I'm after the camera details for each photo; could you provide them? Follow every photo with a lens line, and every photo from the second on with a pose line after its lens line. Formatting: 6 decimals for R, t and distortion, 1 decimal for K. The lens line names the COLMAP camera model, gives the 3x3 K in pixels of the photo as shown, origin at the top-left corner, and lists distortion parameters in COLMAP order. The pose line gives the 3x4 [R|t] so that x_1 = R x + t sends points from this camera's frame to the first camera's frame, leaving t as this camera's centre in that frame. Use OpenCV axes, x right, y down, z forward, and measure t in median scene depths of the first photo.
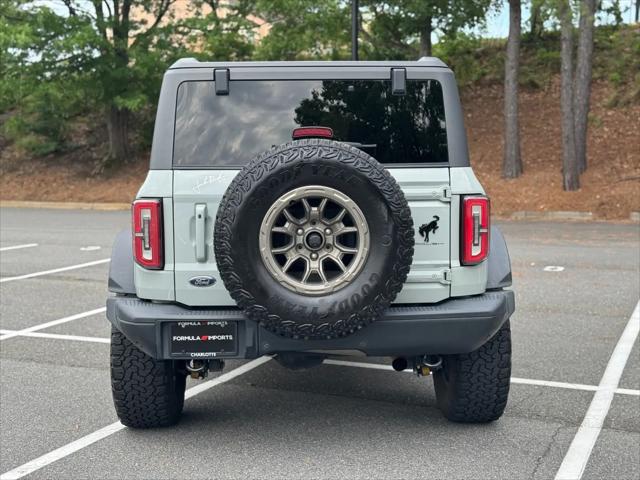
lens RADIAL K [[892.2, 0, 323.1], [0, 892.2, 238.8], [0, 0, 1]] dist [0.125975, 0.000000]
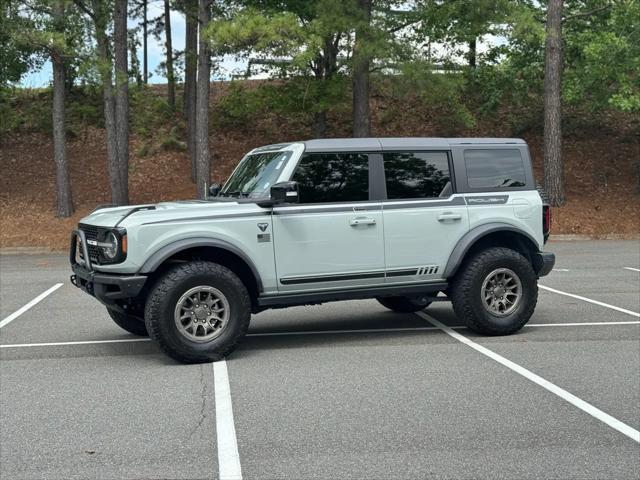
lens RADIAL K [[892.2, 0, 318.6], [0, 892.2, 231.7], [0, 0, 1]] dist [0.125975, 0.000000]
pose [[0.861097, -0.032508, 0.507401, -0.078988], [0.059962, 0.997483, -0.037853, 0.010291], [-0.504893, 0.063019, 0.860879, -0.112002]]
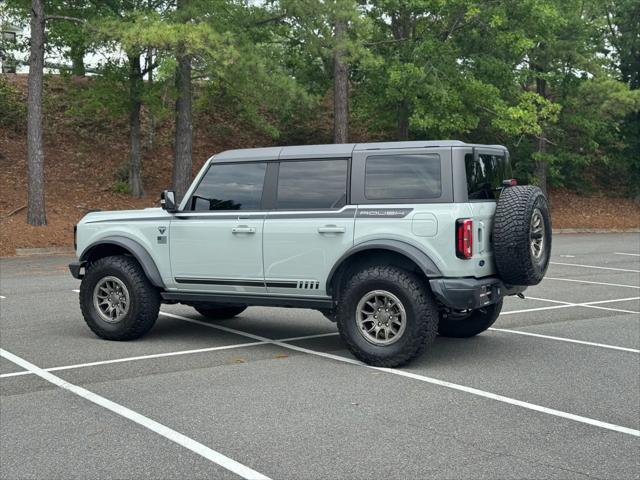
lens RADIAL K [[892.2, 0, 316.7], [0, 892.2, 239.0], [0, 0, 1]] dist [0.125975, 0.000000]
pose [[0.528334, -0.044463, 0.847871, -0.334621], [0.086768, 0.996227, -0.001825, -0.005016], [-0.844591, 0.074533, 0.530199, 0.056558]]
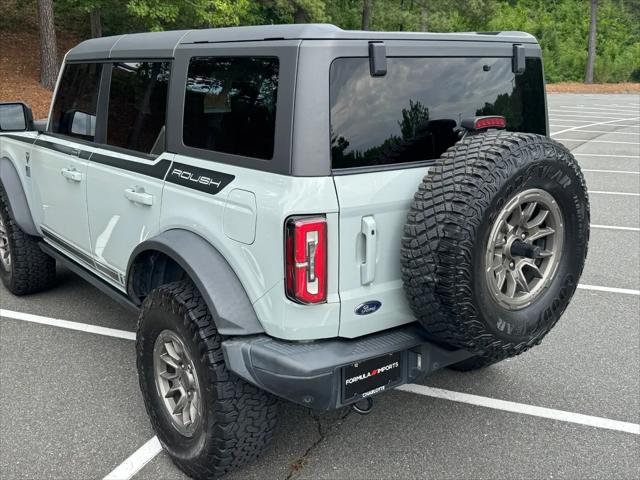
lens RADIAL K [[658.5, 0, 319.1], [0, 658.5, 240.5], [0, 0, 1]] dist [0.122612, 0.000000]
pose [[0.815583, -0.136985, 0.562191, -0.091570], [0.045186, 0.983685, 0.174135, -0.022097], [-0.576873, -0.116618, 0.808466, 0.097164]]
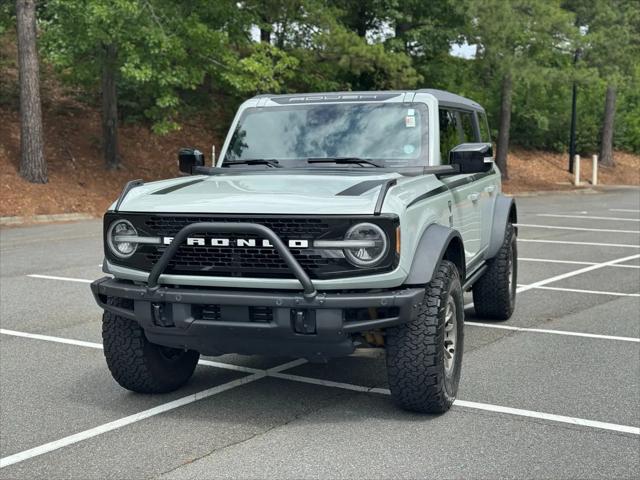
lens RADIAL K [[892.2, 0, 310.2], [0, 892.2, 241.7], [0, 0, 1]] dist [0.125975, 0.000000]
pose [[0.216224, -0.091609, 0.972037, -0.171454], [0.106892, 0.991825, 0.069696, -0.016777], [-0.970475, 0.088833, 0.224248, 0.169229]]
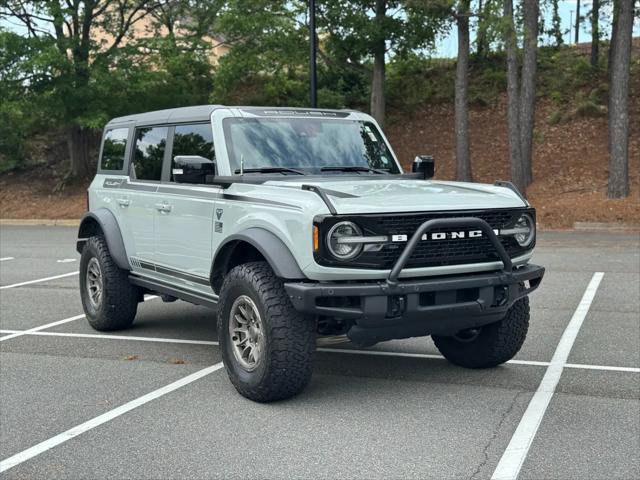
lens RADIAL K [[892.2, 0, 321.2], [0, 892.2, 242.6], [0, 0, 1]] dist [0.125975, 0.000000]
pose [[0.998458, -0.011962, 0.054206, -0.012408], [0.012781, 0.999809, -0.014774, 0.005435], [-0.054019, 0.015444, 0.998420, -0.035047]]
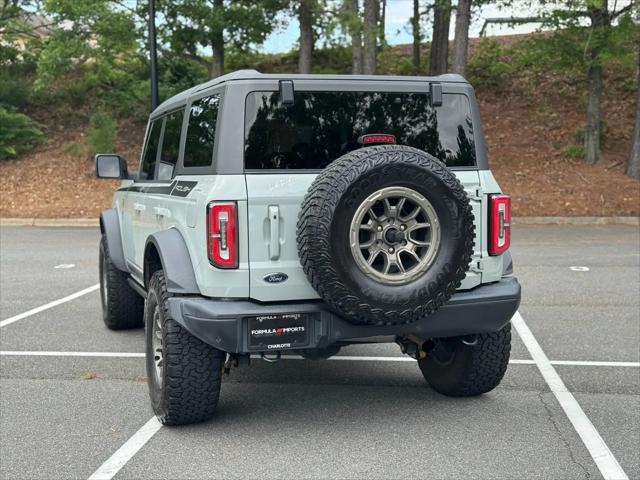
lens RADIAL K [[892.2, 0, 317.7], [0, 892.2, 245.4], [0, 0, 1]] dist [0.125975, 0.000000]
pose [[0.958537, -0.028989, 0.283491, -0.070153], [0.030555, 0.999532, -0.001103, 0.002022], [-0.283326, 0.009720, 0.958974, -0.007573]]
